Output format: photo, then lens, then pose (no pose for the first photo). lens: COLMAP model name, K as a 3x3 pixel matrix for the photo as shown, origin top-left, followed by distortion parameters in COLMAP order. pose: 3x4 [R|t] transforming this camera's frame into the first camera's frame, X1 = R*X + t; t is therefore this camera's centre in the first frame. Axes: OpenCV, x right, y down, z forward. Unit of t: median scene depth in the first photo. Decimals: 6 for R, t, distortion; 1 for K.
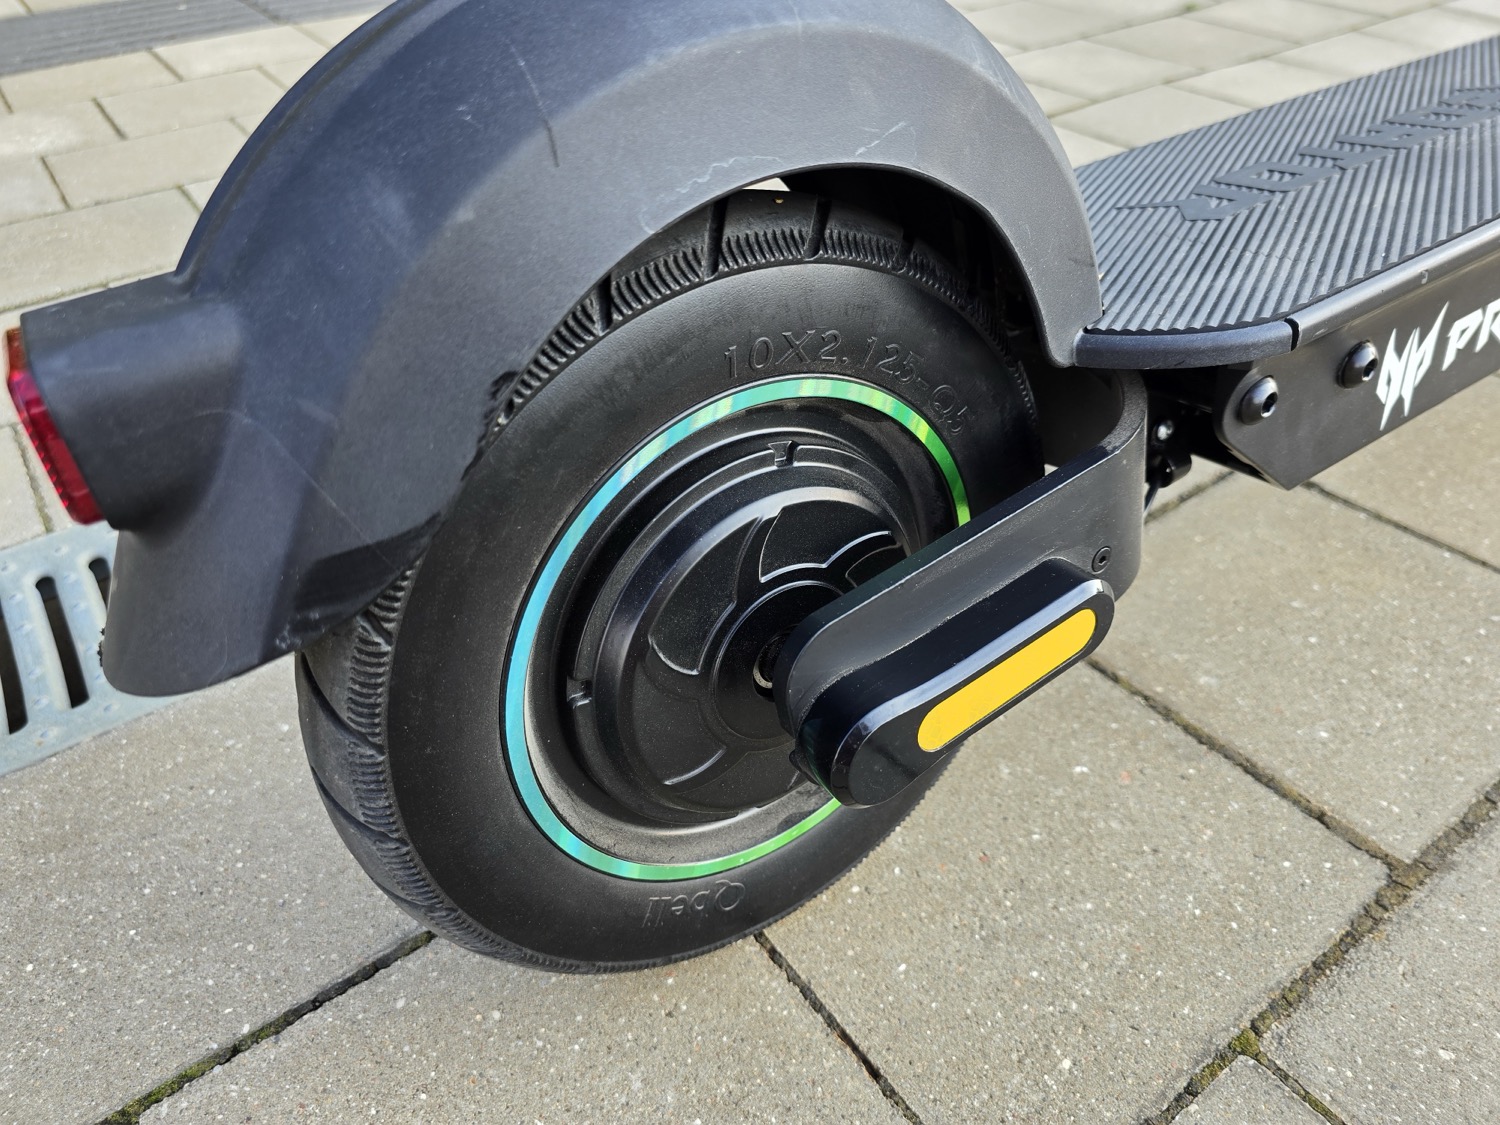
lens RADIAL K [[1003.8, 0, 750.0], [0, 1003.8, 562.5], [0, 0, 1]] dist [0.033253, -0.039442]
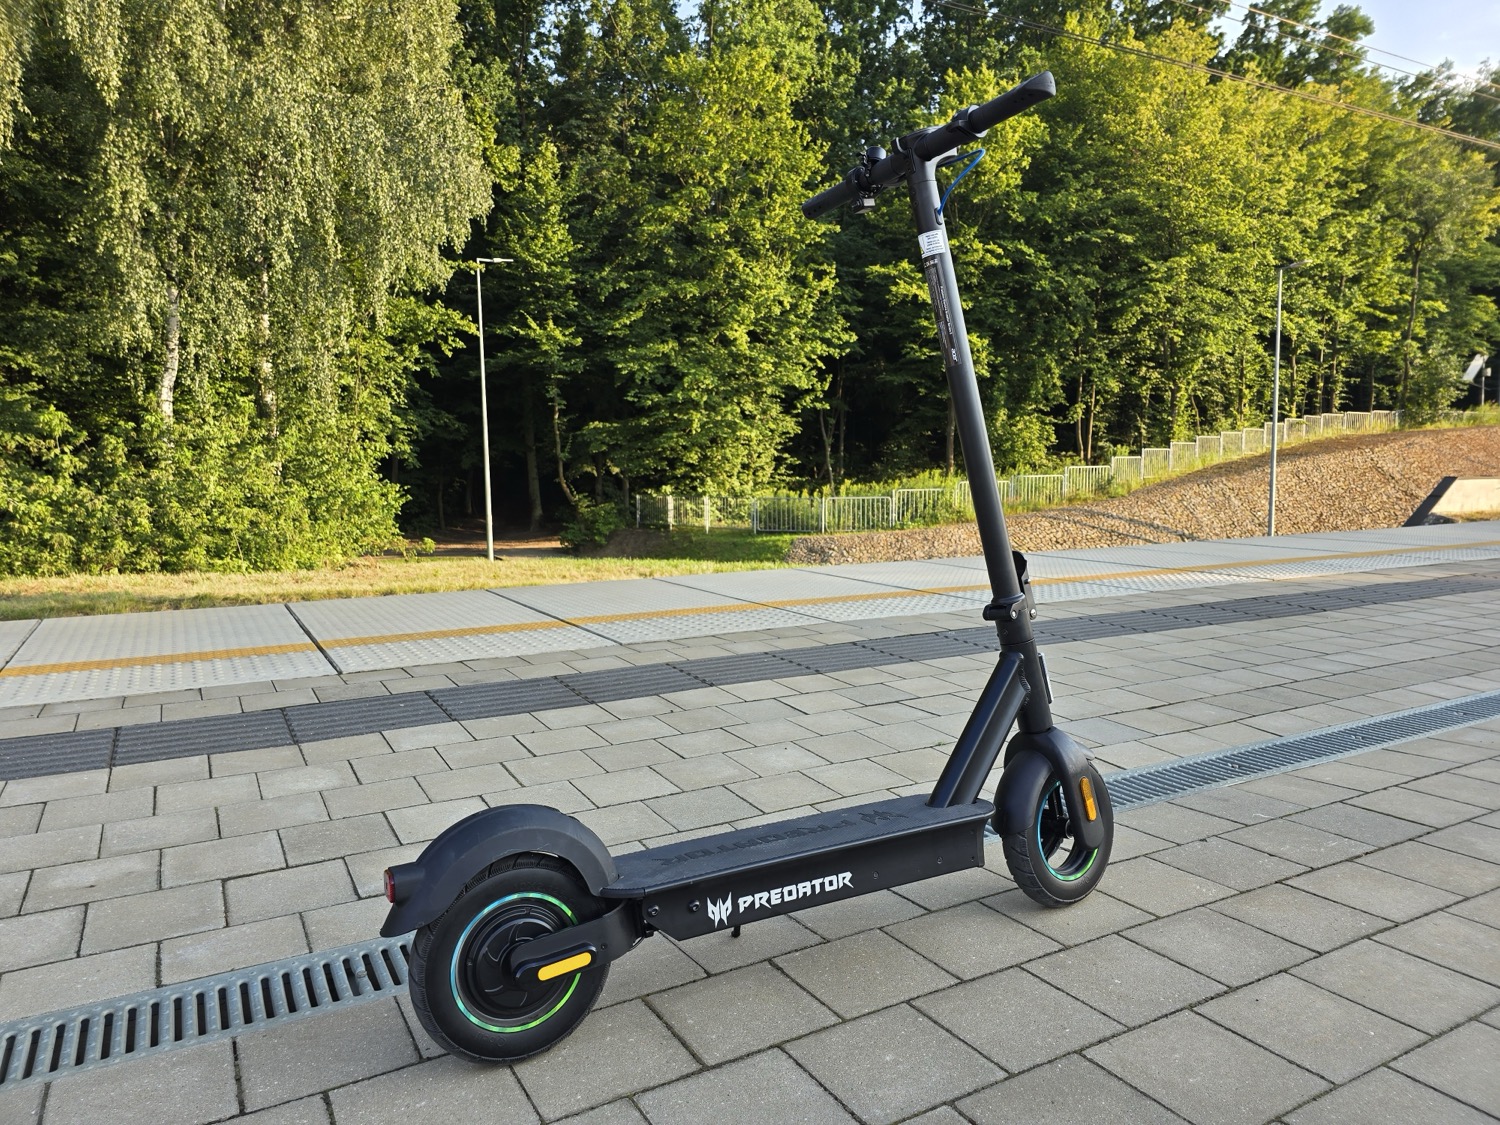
lens RADIAL K [[1003.8, 0, 750.0], [0, 1003.8, 562.5], [0, 0, 1]] dist [0.033253, -0.039442]
pose [[0.993514, 0.036220, -0.107789, 1.073523], [-0.088866, 0.838718, -0.537266, 0.673036], [0.070945, 0.543360, 0.836497, -2.610587]]
